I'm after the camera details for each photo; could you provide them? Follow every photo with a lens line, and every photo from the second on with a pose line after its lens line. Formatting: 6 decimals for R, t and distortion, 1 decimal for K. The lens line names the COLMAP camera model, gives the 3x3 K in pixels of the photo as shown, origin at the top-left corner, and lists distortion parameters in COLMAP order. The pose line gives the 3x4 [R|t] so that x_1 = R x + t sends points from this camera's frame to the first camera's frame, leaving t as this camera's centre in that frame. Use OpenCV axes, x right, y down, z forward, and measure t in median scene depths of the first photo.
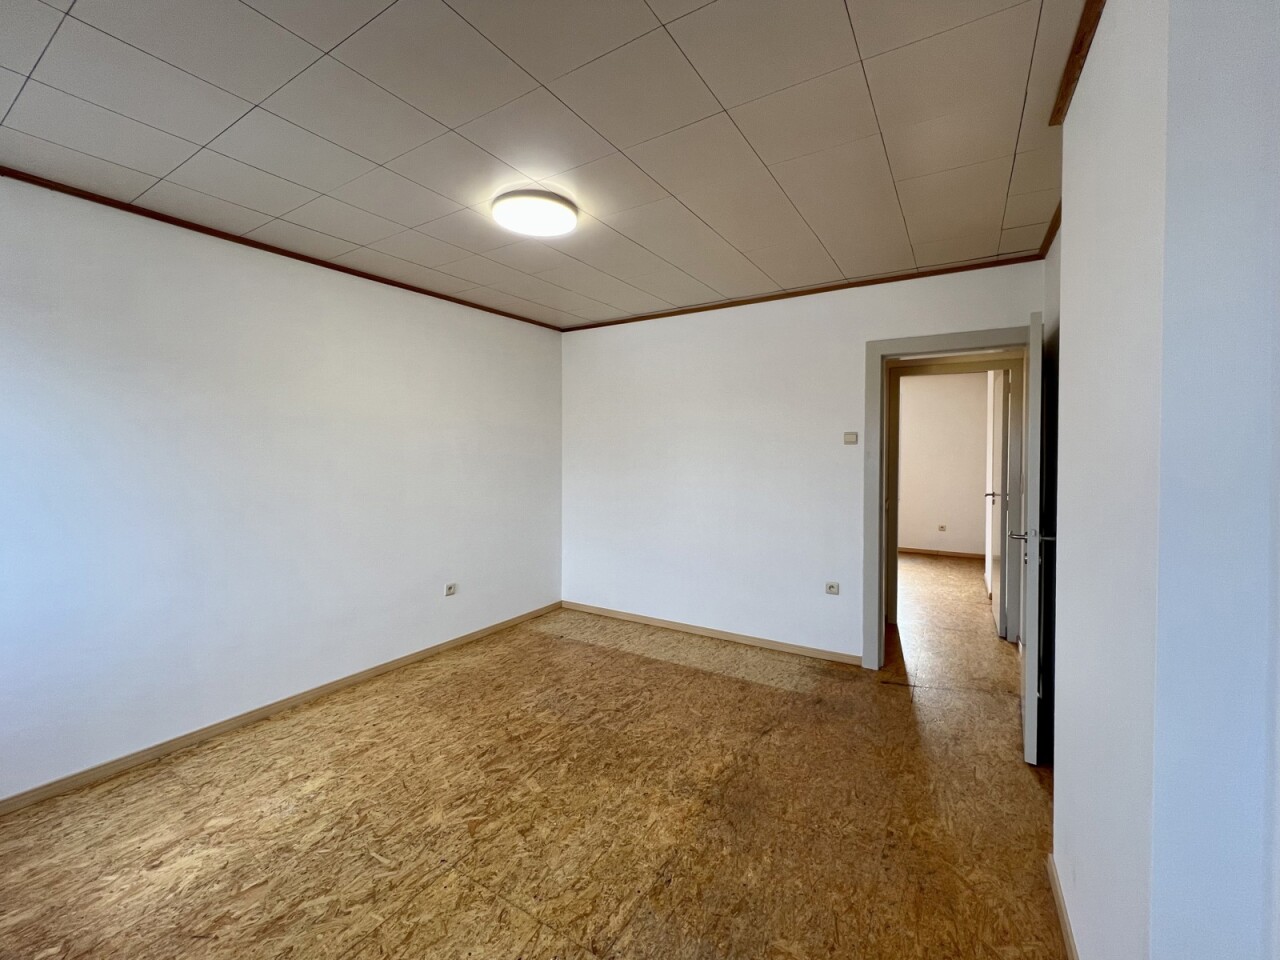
lens RADIAL K [[514.9, 0, 634.0], [0, 514.9, 475.5], [0, 0, 1]] dist [-0.000791, 0.000048]
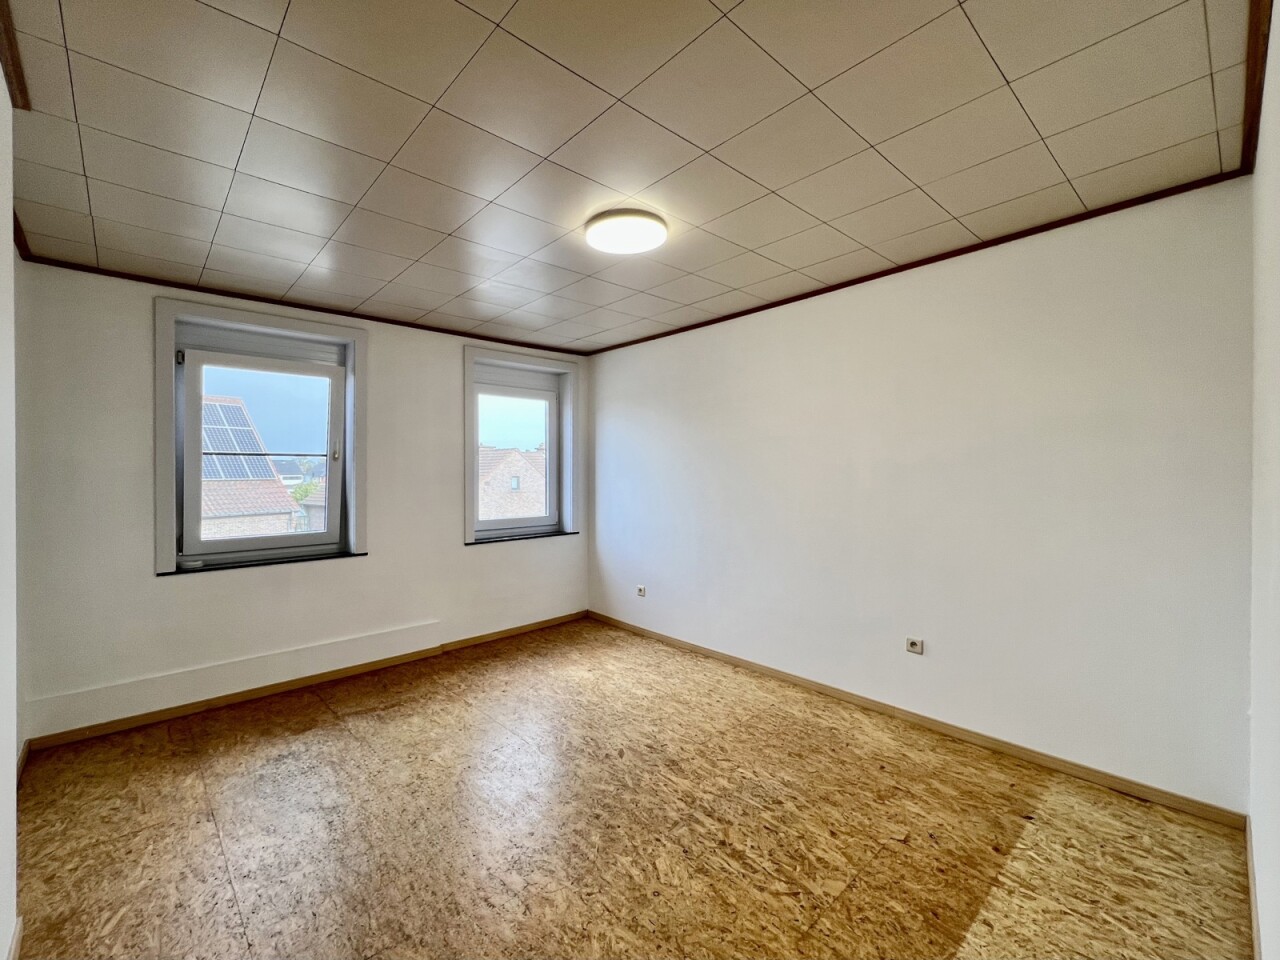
lens RADIAL K [[514.9, 0, 634.0], [0, 514.9, 475.5], [0, 0, 1]] dist [-0.000791, 0.000048]
pose [[-0.226229, 0.009328, -0.974029, 0.637693], [-0.037713, 0.999121, 0.018328, -0.046041], [0.973344, 0.040880, -0.225679, 0.973551]]
